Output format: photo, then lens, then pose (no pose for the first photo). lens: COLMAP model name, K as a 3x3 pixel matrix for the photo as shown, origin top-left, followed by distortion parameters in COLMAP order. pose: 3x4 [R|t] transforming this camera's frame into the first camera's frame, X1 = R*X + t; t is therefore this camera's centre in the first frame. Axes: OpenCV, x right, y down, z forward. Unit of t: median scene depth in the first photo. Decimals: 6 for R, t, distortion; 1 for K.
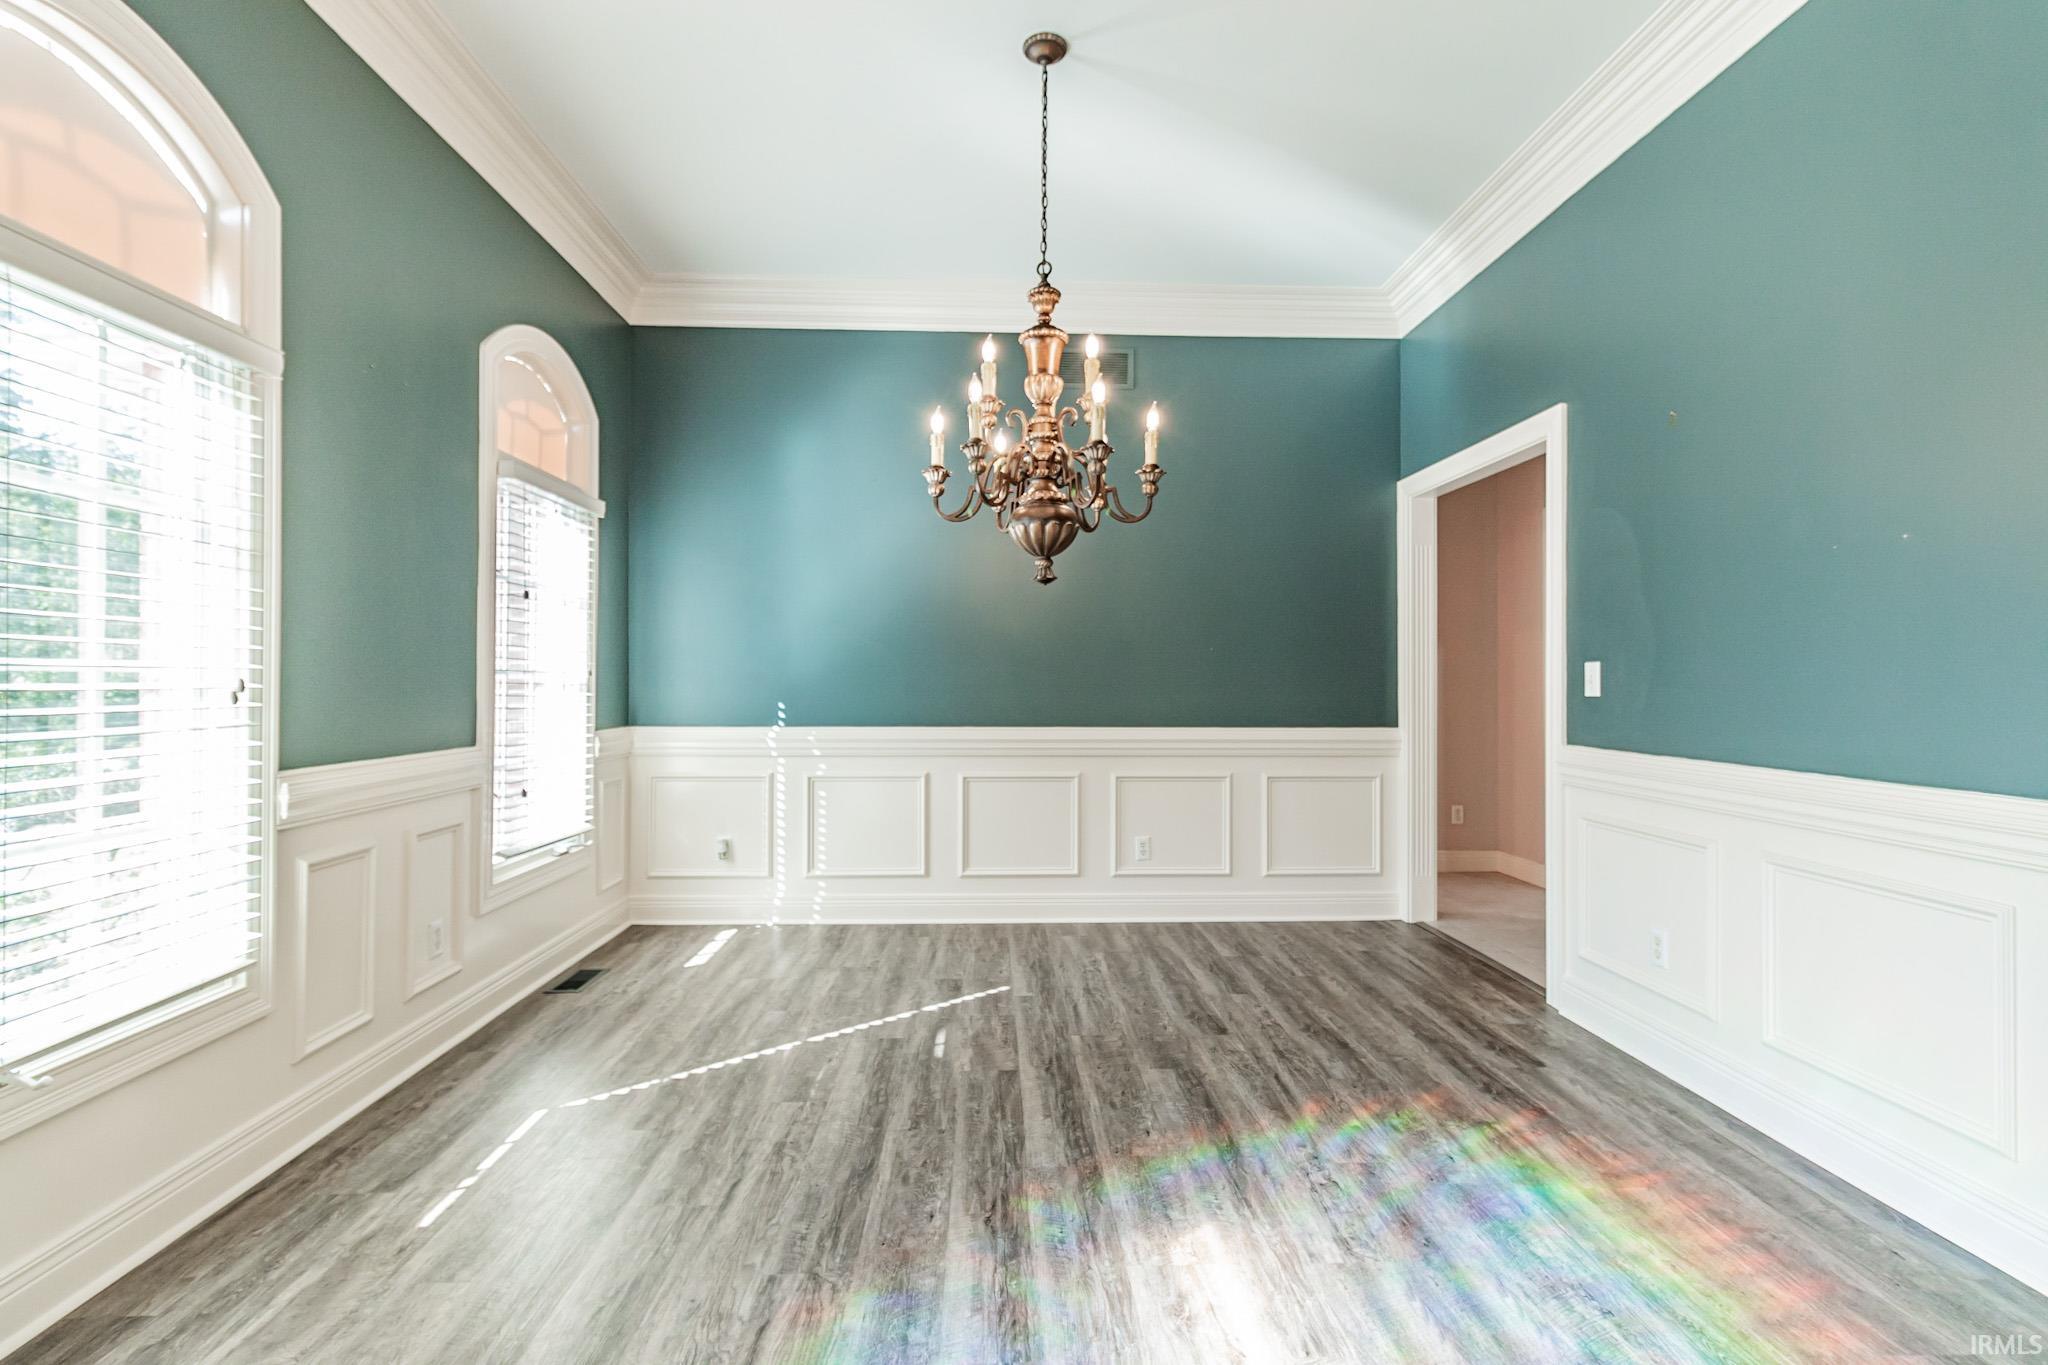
lens RADIAL K [[936.5, 0, 1024.0], [0, 936.5, 682.5], [0, 0, 1]] dist [0.000950, -0.000002]
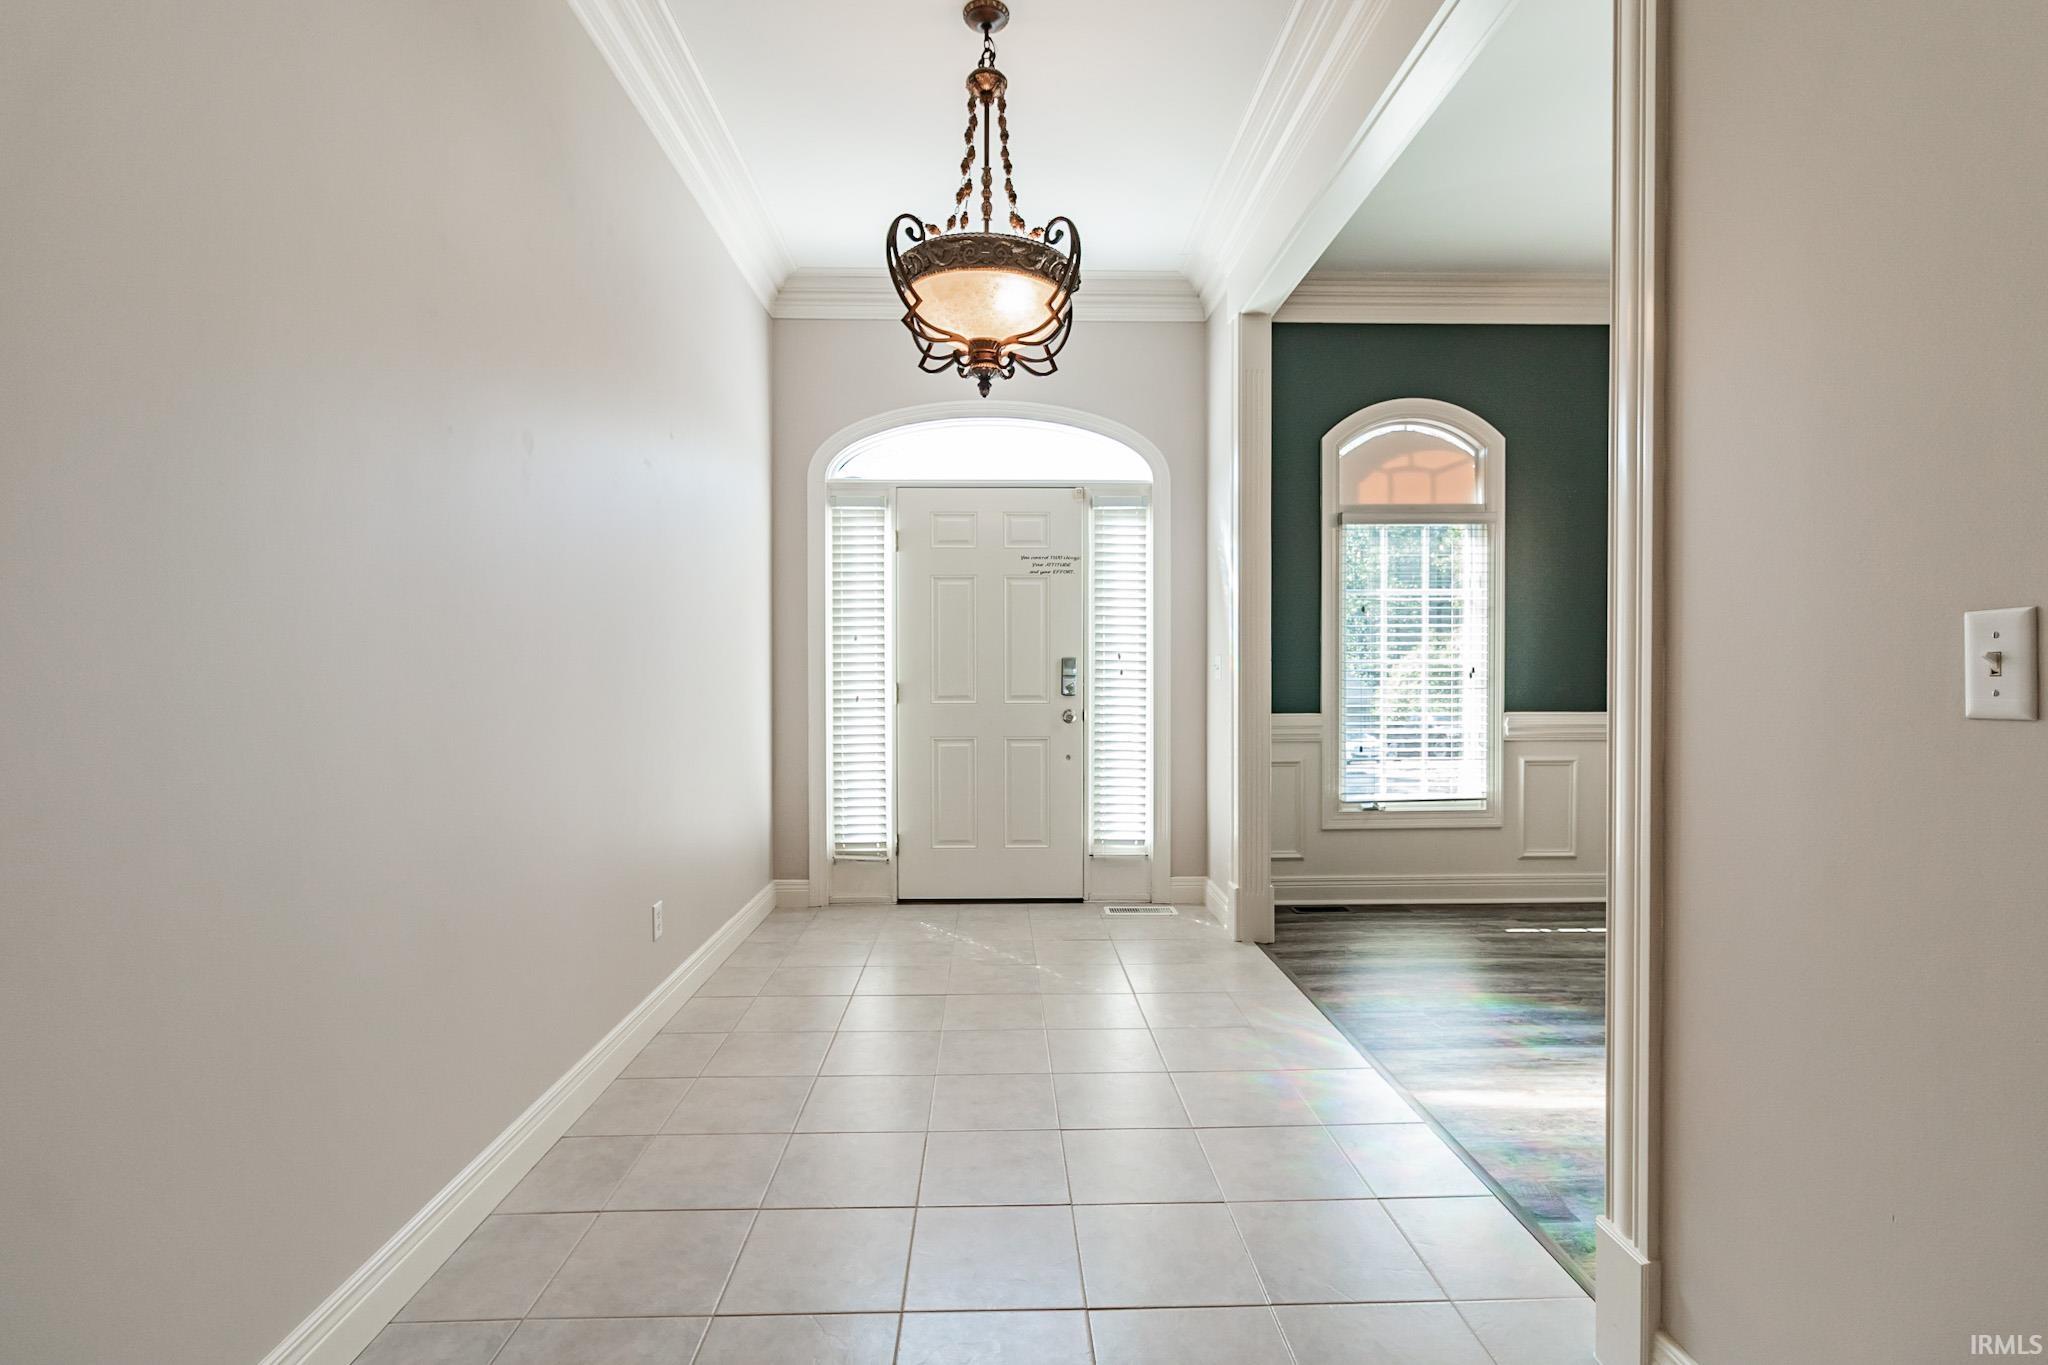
lens RADIAL K [[981.7, 0, 1024.0], [0, 981.7, 682.5], [0, 0, 1]] dist [-0.000645, -0.000161]
pose [[-0.009089, 0.012550, -0.999880, 1.429096], [0.001534, 0.999920, 0.012536, 0.001349], [0.999958, -0.001420, -0.009108, -0.040008]]
